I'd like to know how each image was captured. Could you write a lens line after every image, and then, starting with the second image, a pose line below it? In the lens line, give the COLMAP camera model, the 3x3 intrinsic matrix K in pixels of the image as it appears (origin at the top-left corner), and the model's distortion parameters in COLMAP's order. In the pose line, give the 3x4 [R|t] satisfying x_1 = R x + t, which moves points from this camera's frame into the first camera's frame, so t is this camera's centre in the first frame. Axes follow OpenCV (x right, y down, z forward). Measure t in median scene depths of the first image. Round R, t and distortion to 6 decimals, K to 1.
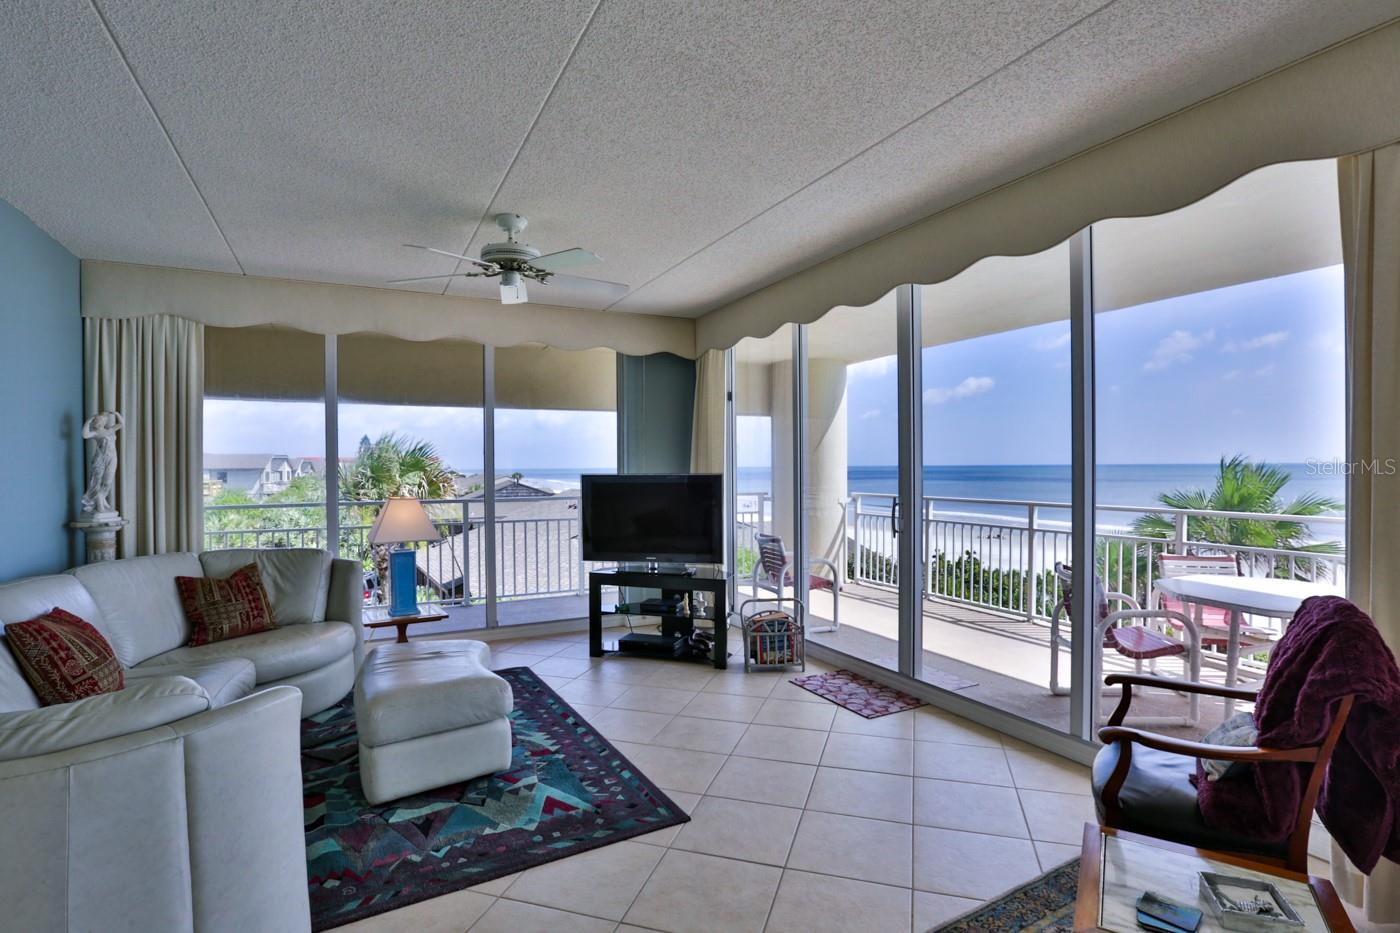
lens RADIAL K [[689.0, 0, 704.6], [0, 689.0, 472.6], [0, 0, 1]] dist [-0.058640, 0.022417]
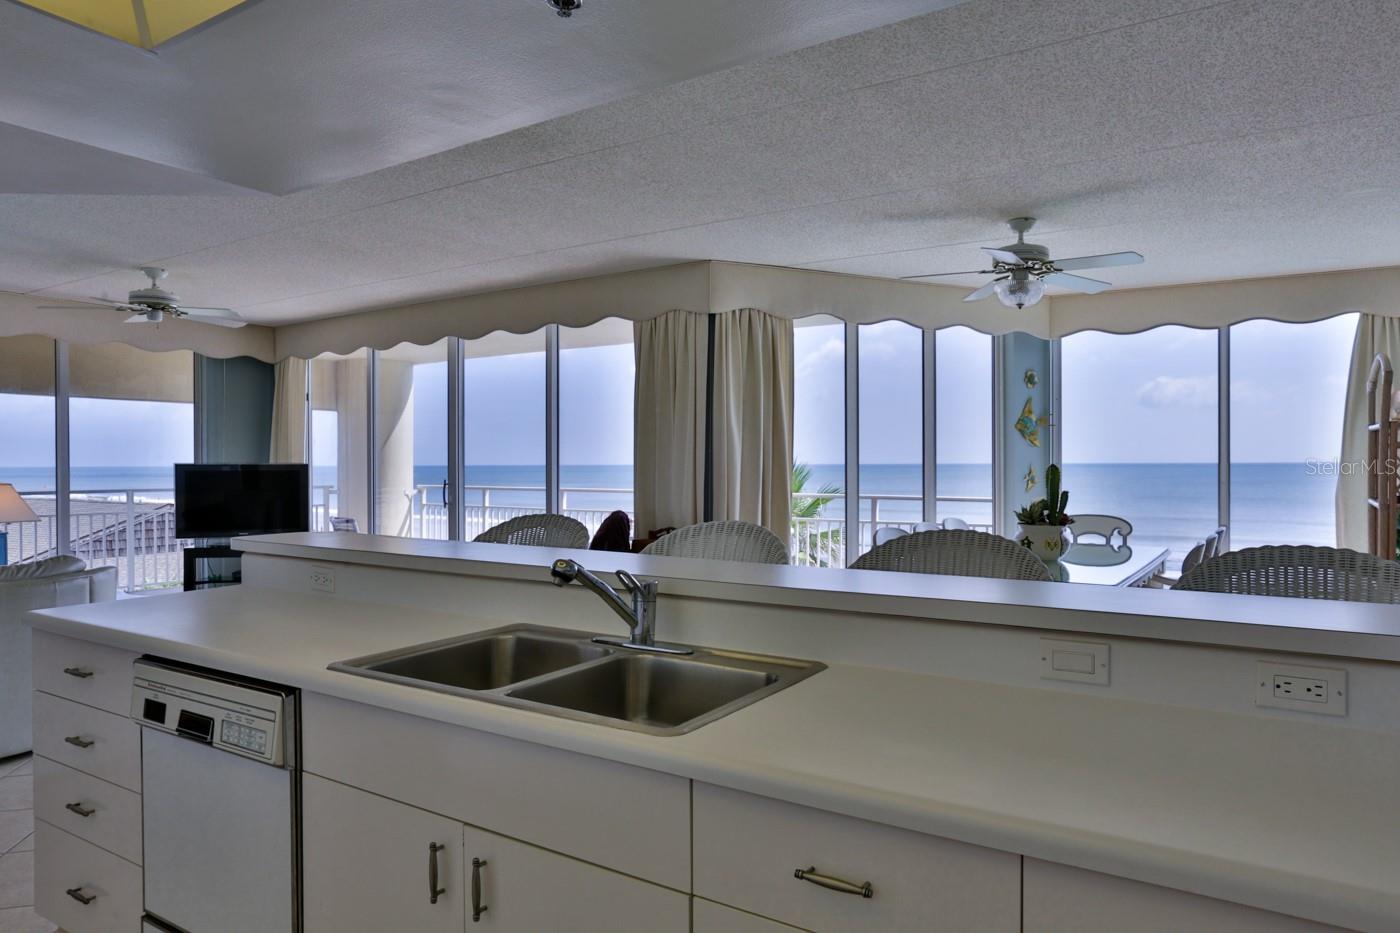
lens RADIAL K [[901.0, 0, 700.2], [0, 901.0, 468.9], [0, 0, 1]] dist [-0.012815, -0.001374]
pose [[0.873020, 0.001899, 0.487680, -0.168102], [0.001238, 0.999981, -0.006111, 0.025627], [-0.487683, 0.005939, 0.873001, -0.867725]]
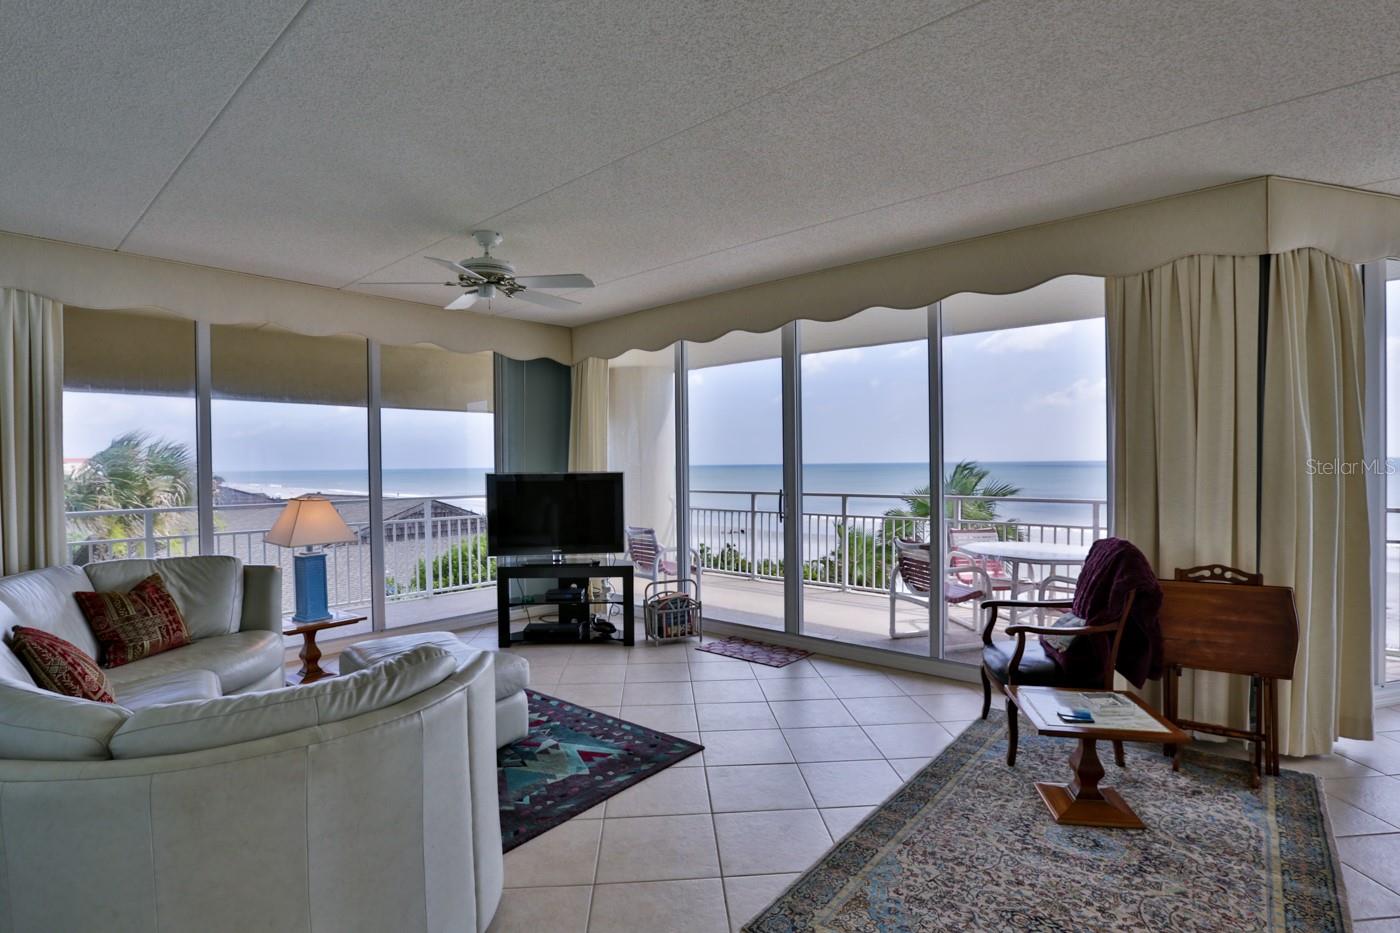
lens RADIAL K [[700.5, 0, 704.1], [0, 700.5, 471.3], [0, 0, 1]] dist [-0.050682, 0.017077]
pose [[0.932815, -0.007762, 0.360273, -0.295567], [0.008488, 0.999964, -0.000433, 0.002937], [-0.360256, 0.003462, 0.932847, -0.117734]]
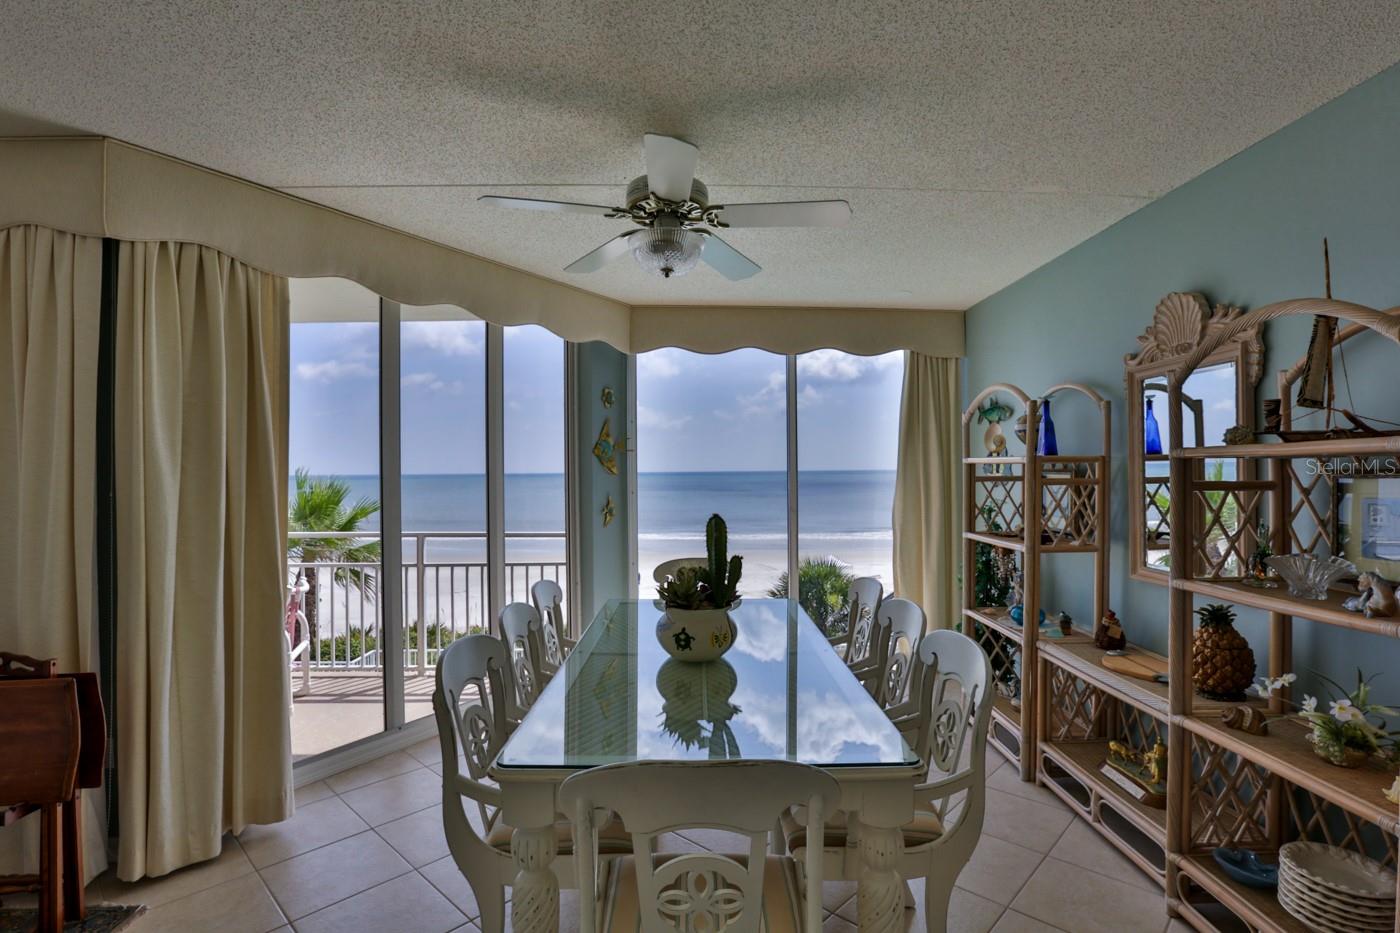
lens RADIAL K [[689.0, 0, 704.6], [0, 689.0, 472.6], [0, 0, 1]] dist [-0.058640, 0.022417]
pose [[0.448076, -0.000793, 0.893995, 0.257520], [0.013449, 0.999892, -0.005854, -0.020370], [-0.893894, 0.014647, 0.448038, -0.341971]]
